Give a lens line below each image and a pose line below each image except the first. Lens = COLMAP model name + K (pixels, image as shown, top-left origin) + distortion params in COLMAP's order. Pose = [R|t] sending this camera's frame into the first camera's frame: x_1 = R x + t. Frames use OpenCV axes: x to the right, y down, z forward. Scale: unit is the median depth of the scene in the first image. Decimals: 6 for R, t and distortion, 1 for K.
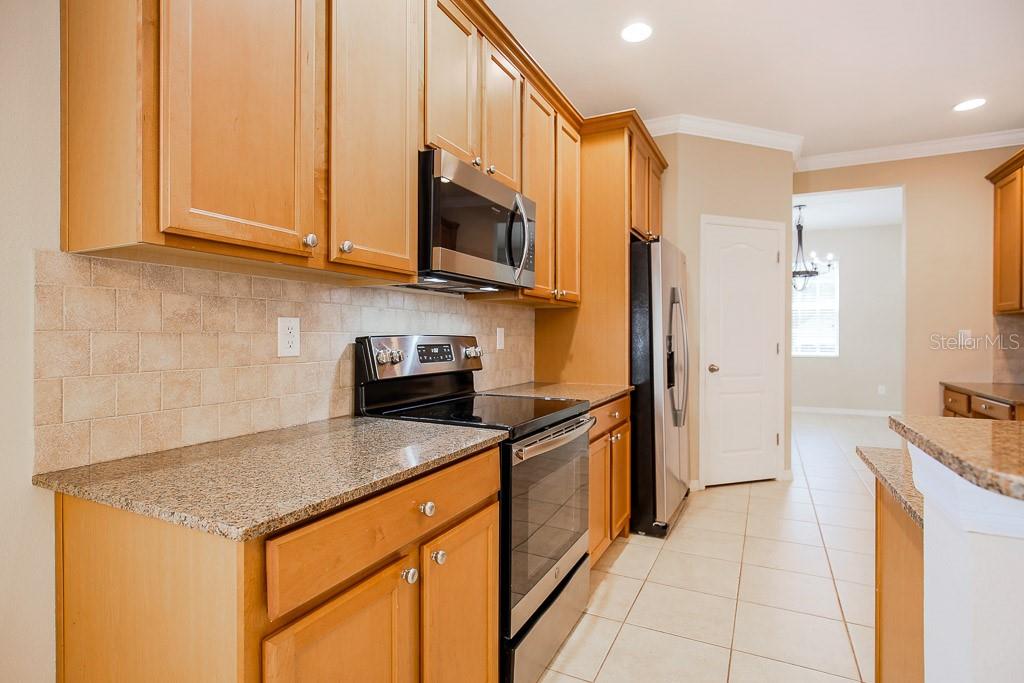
lens RADIAL K [[509.2, 0, 515.5], [0, 509.2, 338.3], [0, 0, 1]] dist [-0.002493, 0.000156]
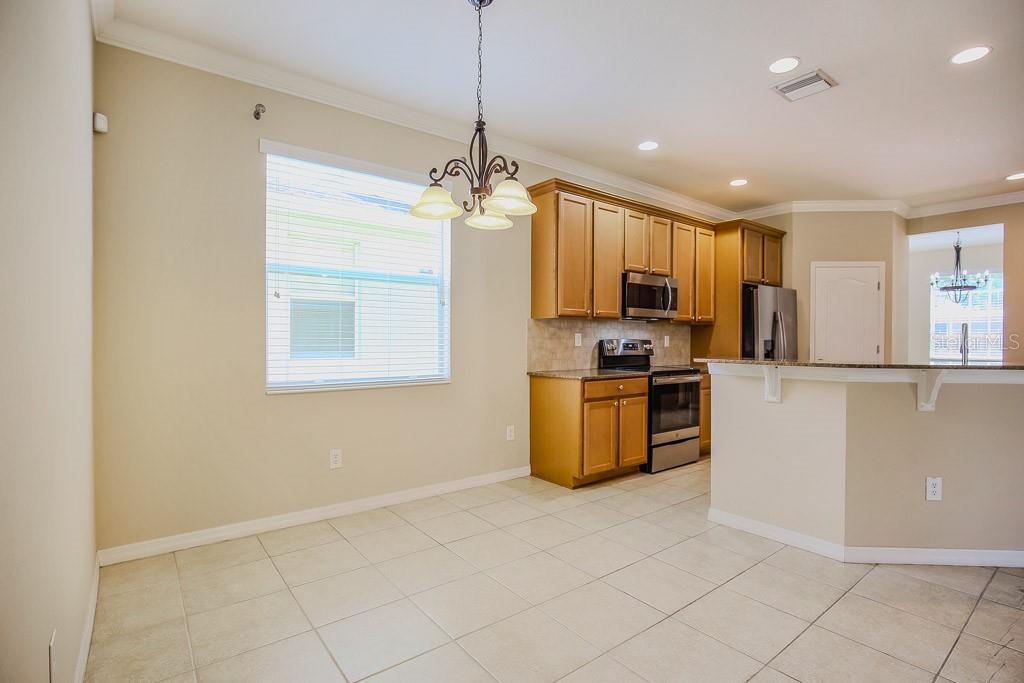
lens RADIAL K [[489.0, 0, 517.8], [0, 489.0, 341.8], [0, 0, 1]] dist [-0.018429, 0.000046]
pose [[0.903504, 0.003609, -0.428565, 0.370042], [-0.004716, 0.999988, -0.001522, 0.012375], [0.428554, 0.003396, 0.903510, -1.389044]]
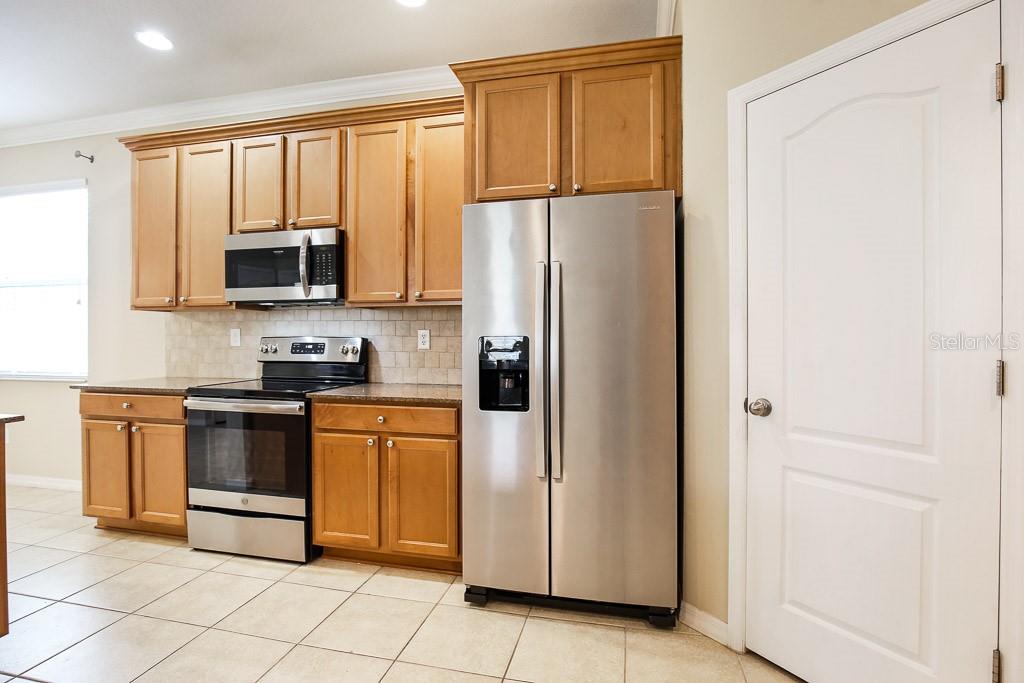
lens RADIAL K [[512.1, 0, 512.6], [0, 512.1, 334.9], [0, 0, 1]] dist [-0.016417, -0.000142]
pose [[0.222046, -0.001249, -0.975035, 1.547807], [-0.003733, 0.999991, -0.002131, -0.010857], [0.975029, 0.004113, 0.222039, 1.320144]]
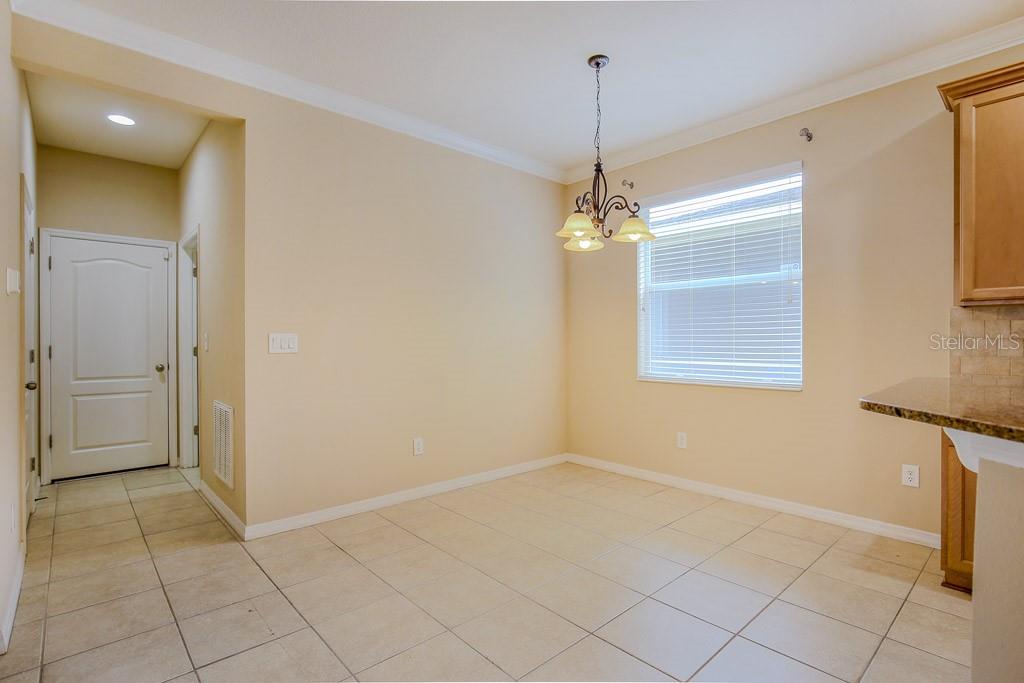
lens RADIAL K [[483.8, 0, 512.0], [0, 483.8, 341.5], [0, 0, 1]] dist [-0.022073, 0.000120]
pose [[-0.357721, 0.001687, -0.933827, 1.169217], [-0.004707, 0.999982, 0.003610, 0.001499], [0.933817, 0.005687, -0.357707, -0.144632]]
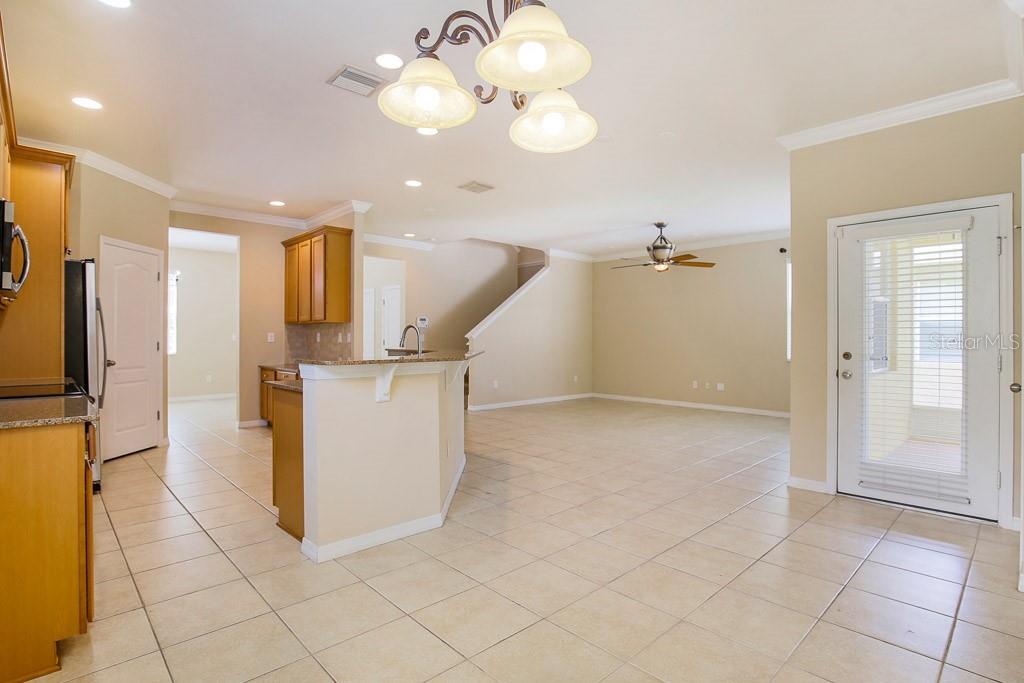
lens RADIAL K [[512.1, 0, 512.6], [0, 512.1, 334.9], [0, 0, 1]] dist [-0.016417, -0.000142]
pose [[0.349584, 0.004049, 0.936896, -0.797634], [0.004227, 0.999974, -0.005899, 0.004983], [-0.936895, 0.006022, 0.349558, -0.634639]]
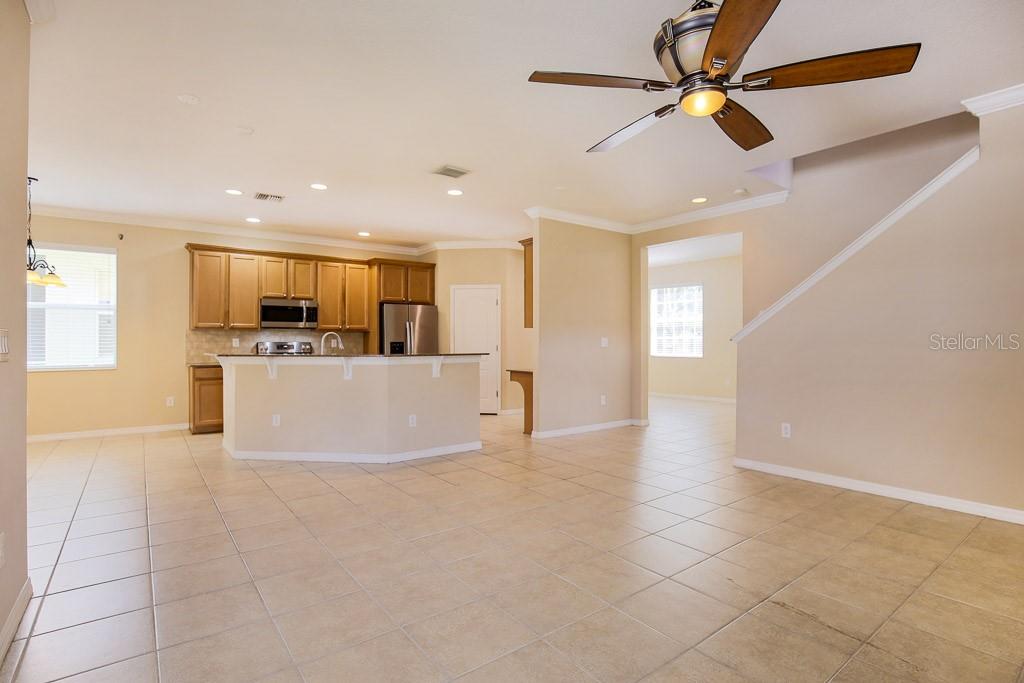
lens RADIAL K [[501.5, 0, 512.0], [0, 501.5, 341.5], [0, 0, 1]] dist [-0.017358, -0.000210]
pose [[0.892428, -0.004197, -0.451171, 2.985359], [0.001046, 0.999973, -0.007232, 0.017249], [0.451189, 0.005982, 0.892408, -1.482203]]
